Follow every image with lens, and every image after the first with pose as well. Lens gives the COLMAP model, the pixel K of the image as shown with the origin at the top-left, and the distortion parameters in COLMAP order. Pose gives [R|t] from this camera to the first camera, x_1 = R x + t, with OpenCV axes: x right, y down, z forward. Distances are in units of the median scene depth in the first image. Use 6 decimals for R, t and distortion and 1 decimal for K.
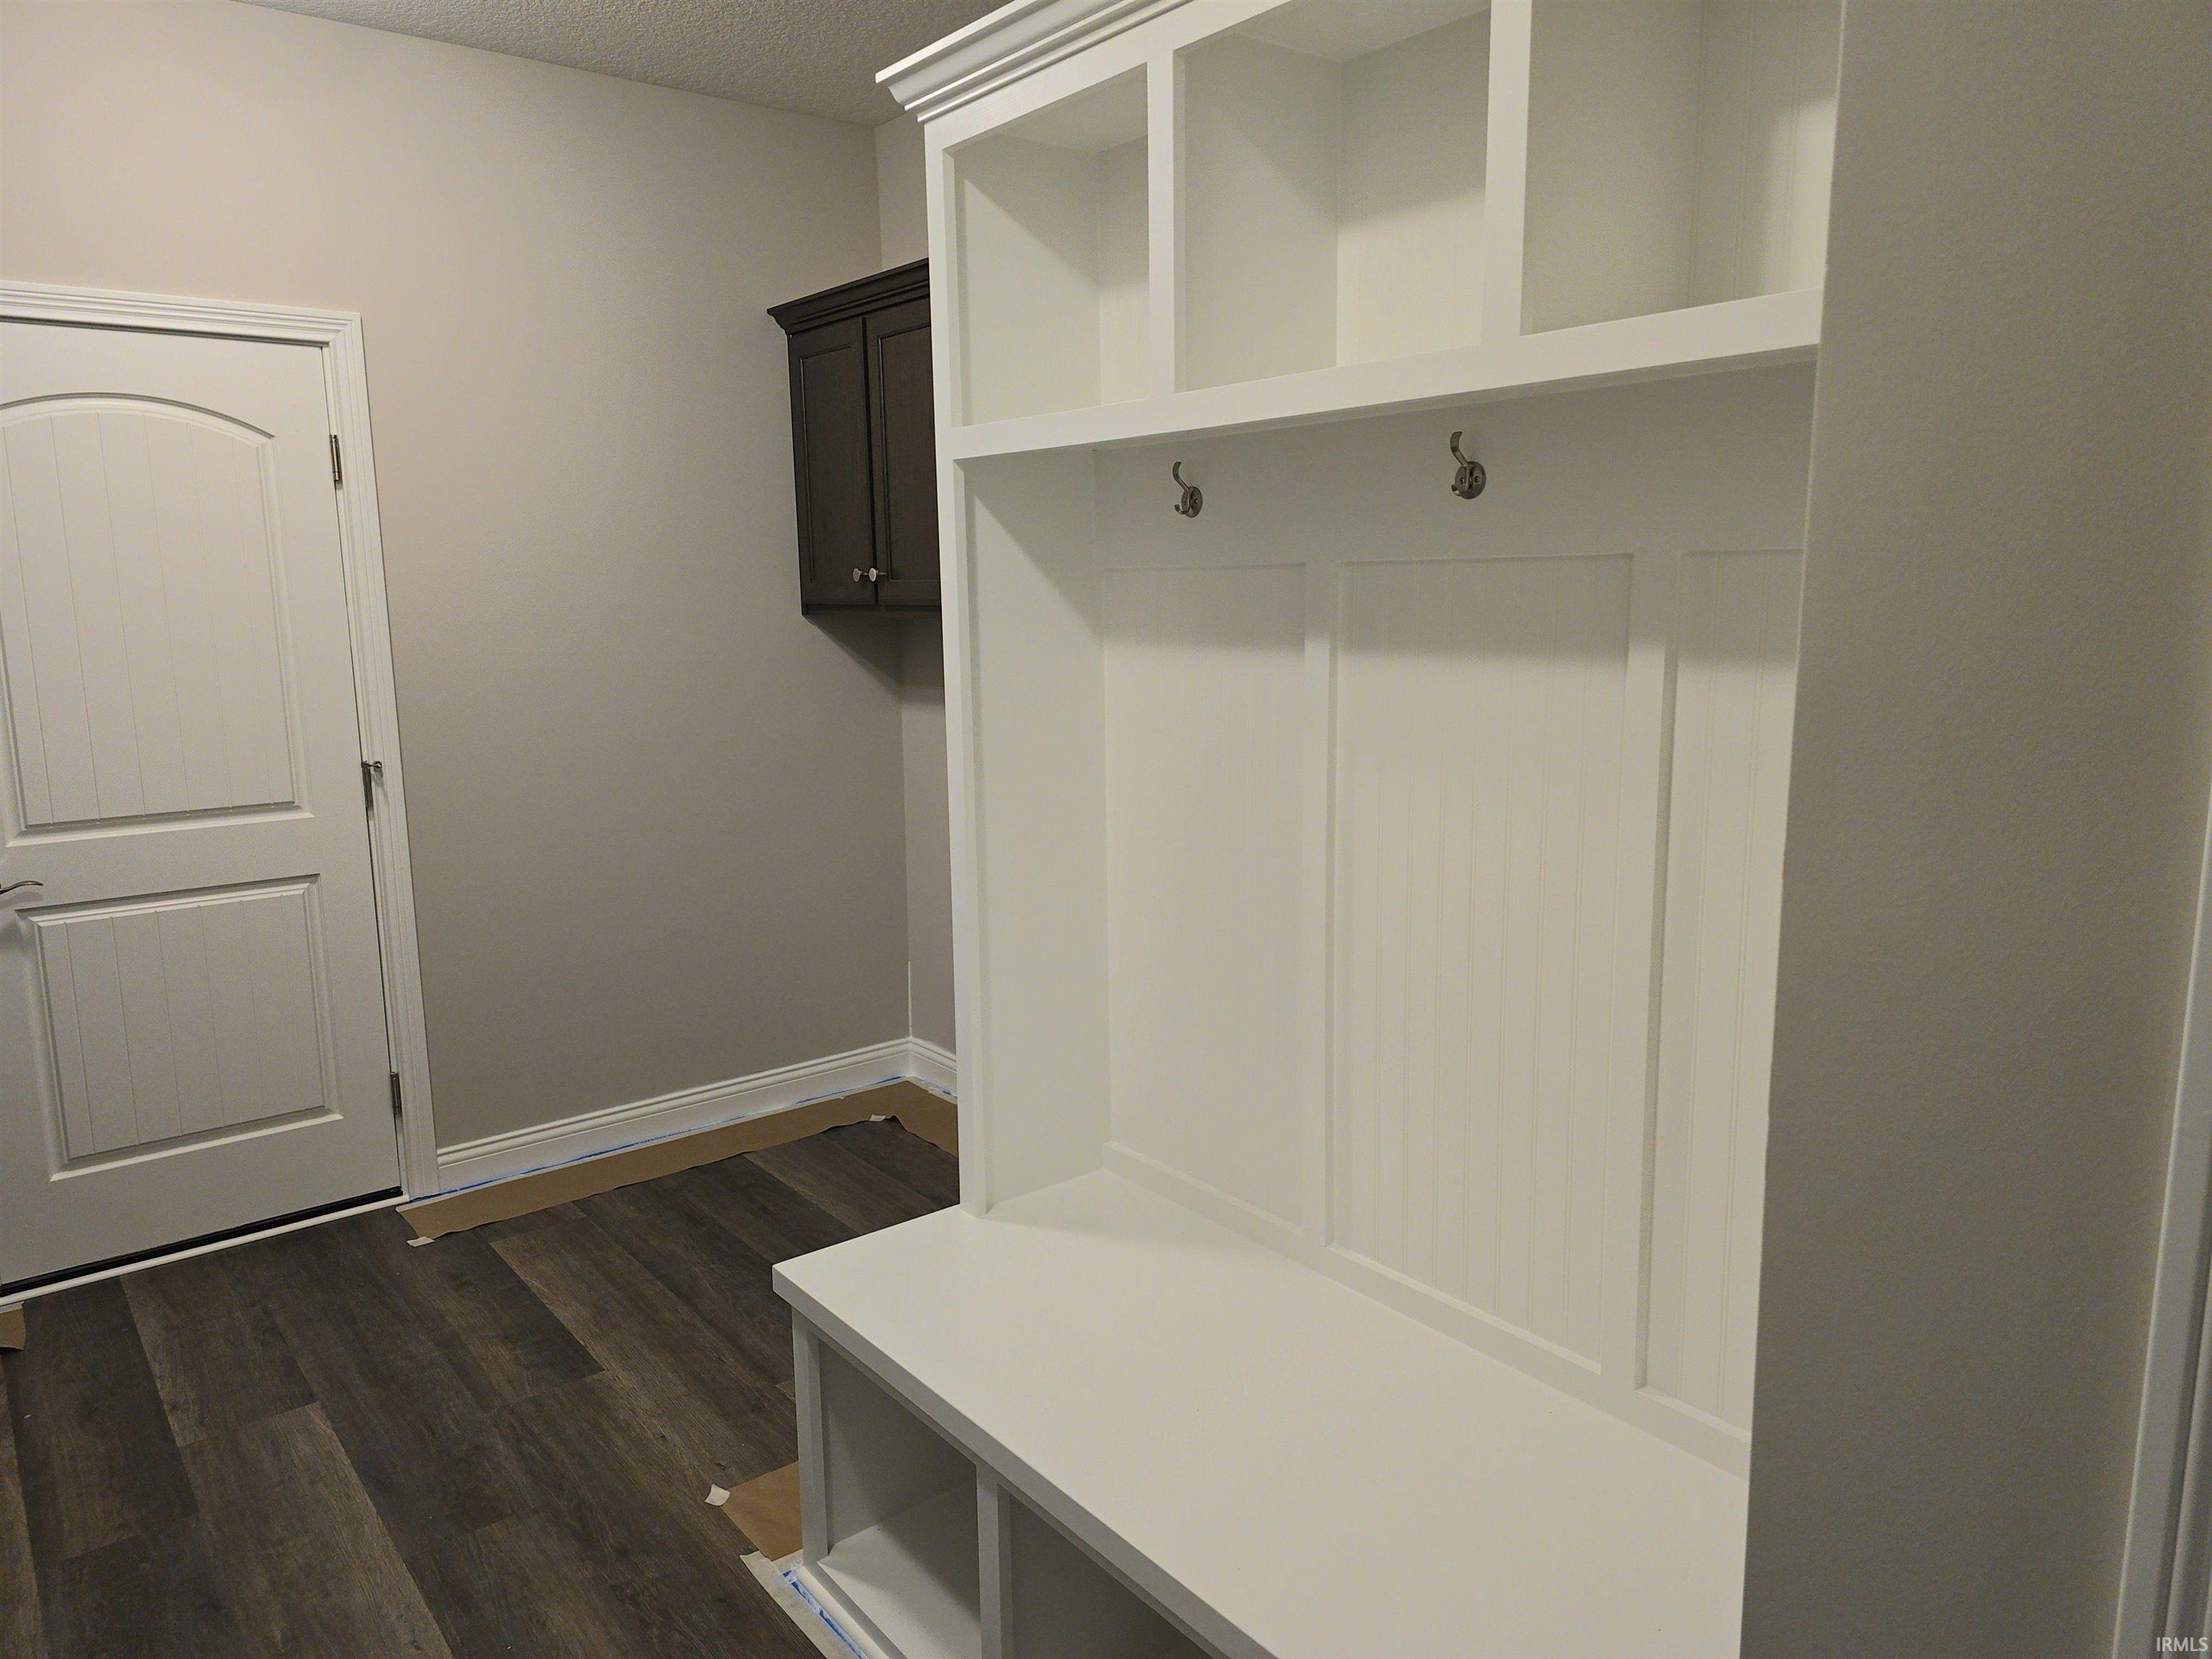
lens RADIAL K [[1480.3, 0, 1072.4], [0, 1480.3, 822.2], [0, 0, 1]] dist [0.037486, -0.039120]
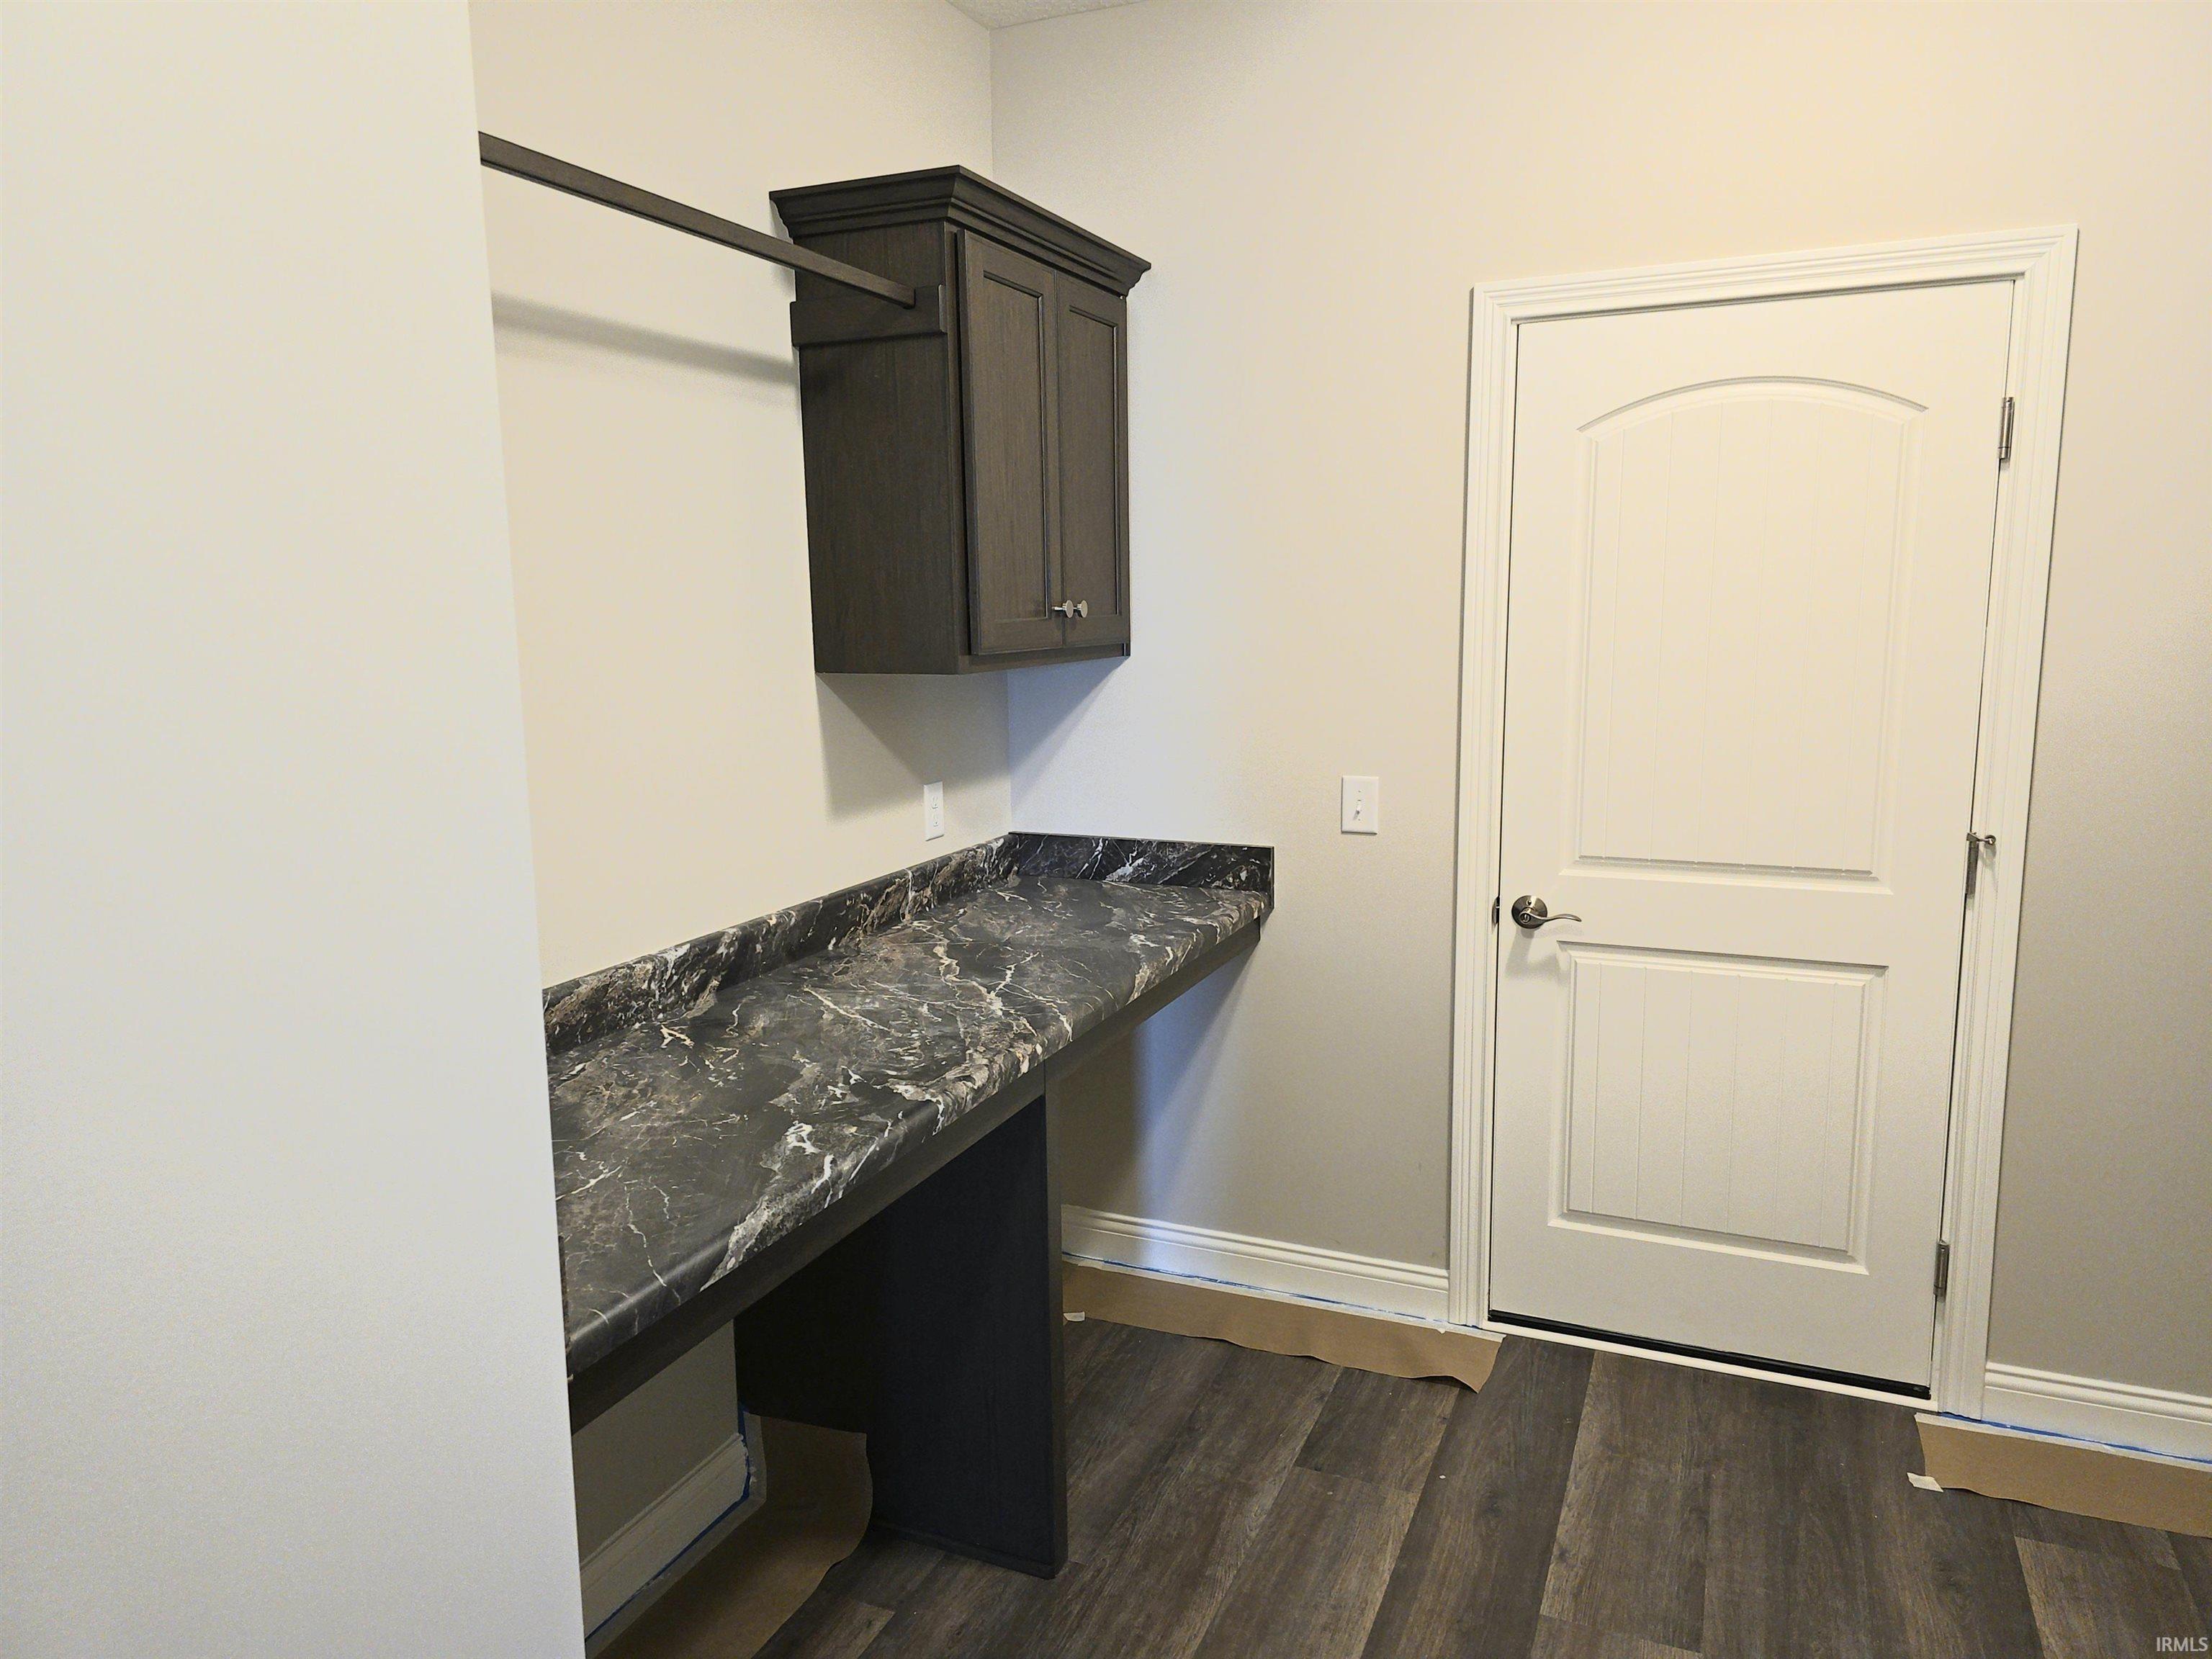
lens RADIAL K [[1480.3, 0, 1072.4], [0, 1480.3, 822.2], [0, 0, 1]] dist [0.037486, -0.039120]
pose [[0.459706, 0.140809, -0.876837, -0.026152], [-0.126148, 0.987692, 0.092475, -0.062198], [0.879066, 0.068100, 0.471811, 0.261114]]
